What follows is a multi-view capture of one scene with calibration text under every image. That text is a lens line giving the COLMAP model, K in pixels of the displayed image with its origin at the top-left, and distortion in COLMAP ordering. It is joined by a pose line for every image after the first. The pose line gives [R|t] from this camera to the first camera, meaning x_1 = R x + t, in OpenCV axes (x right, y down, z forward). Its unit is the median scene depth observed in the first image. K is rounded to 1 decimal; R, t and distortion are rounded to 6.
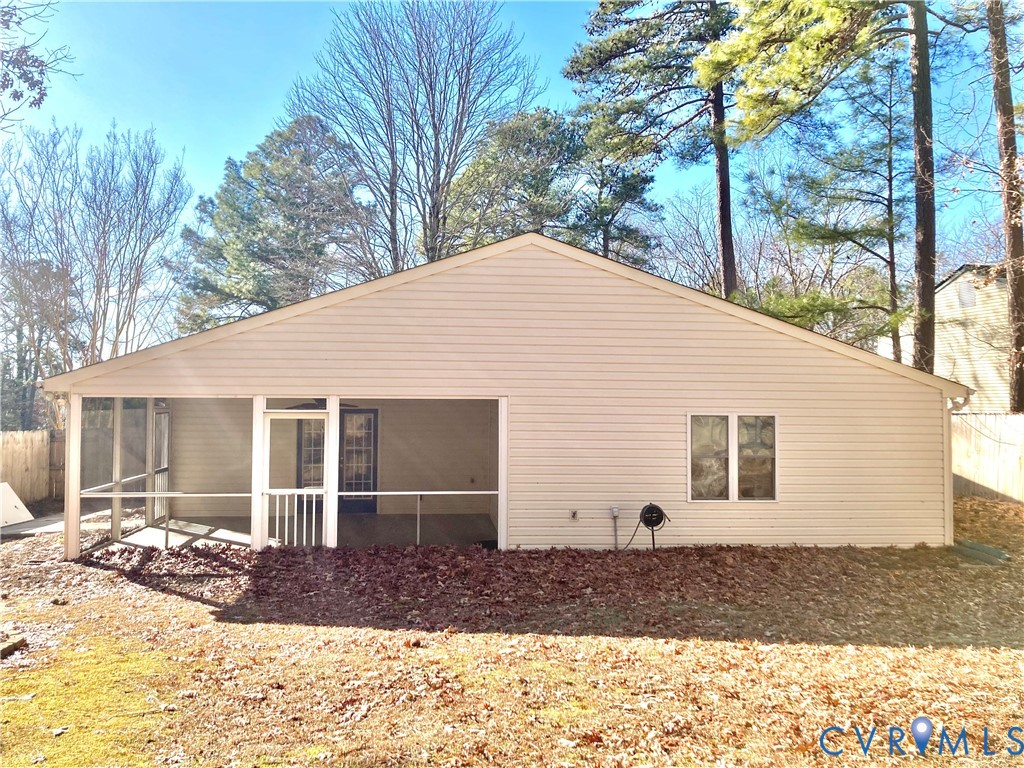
lens RADIAL K [[865.8, 0, 512.0], [0, 865.8, 384.0], [0, 0, 1]] dist [0.045886, -0.004291]
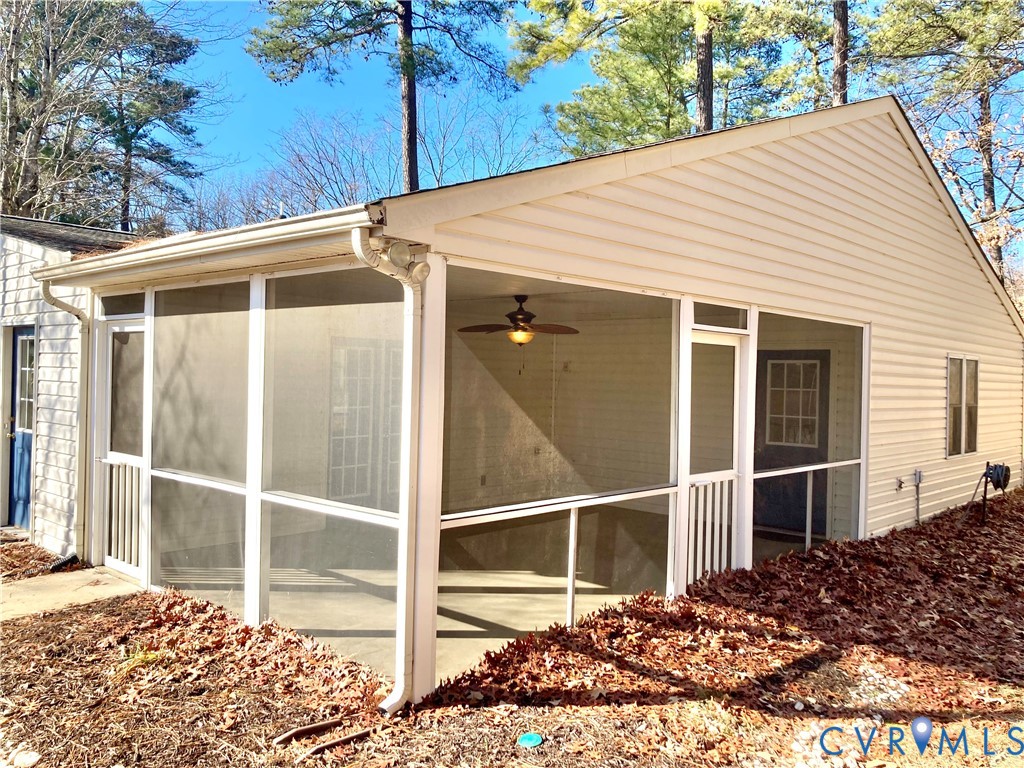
lens RADIAL K [[865.8, 0, 512.0], [0, 865.8, 384.0], [0, 0, 1]] dist [0.045886, -0.004291]
pose [[0.730716, 0.004906, 0.682664, -0.707811], [-0.026923, 0.999403, 0.021636, 0.056704], [-0.682151, -0.034189, 0.730412, 0.690336]]
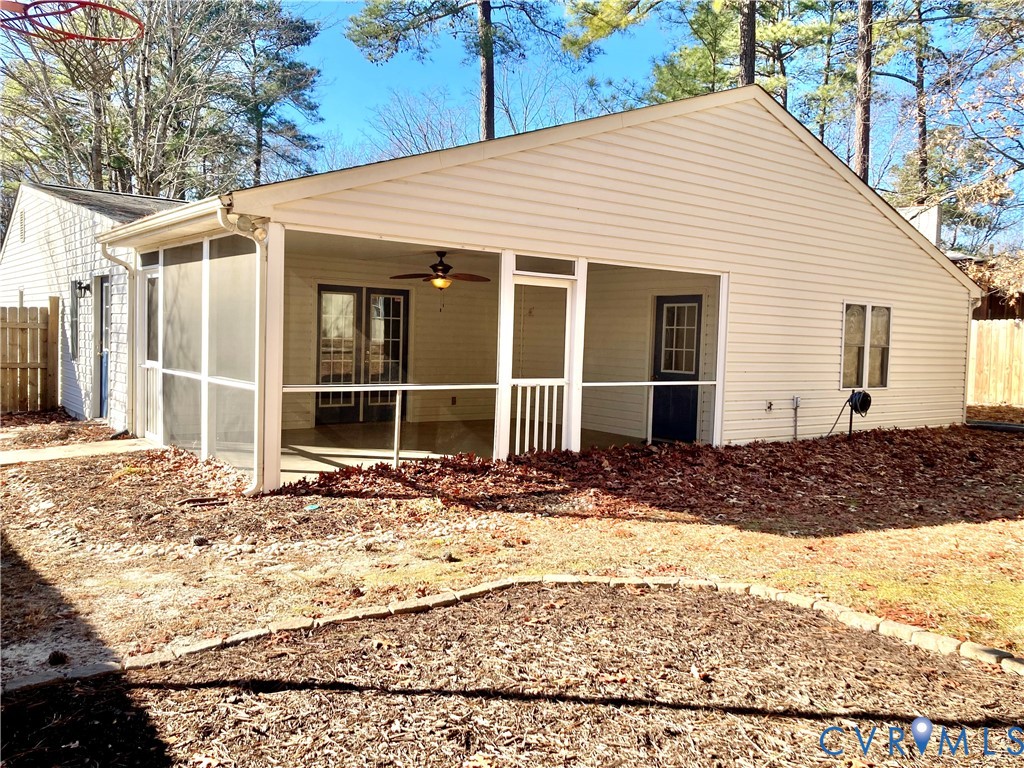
lens RADIAL K [[865.8, 0, 512.0], [0, 865.8, 384.0], [0, 0, 1]] dist [0.045886, -0.004291]
pose [[0.830610, -0.010680, 0.556752, -0.684038], [-0.033668, 0.997024, 0.069355, 0.073664], [-0.555836, -0.076352, 0.827778, 0.391409]]
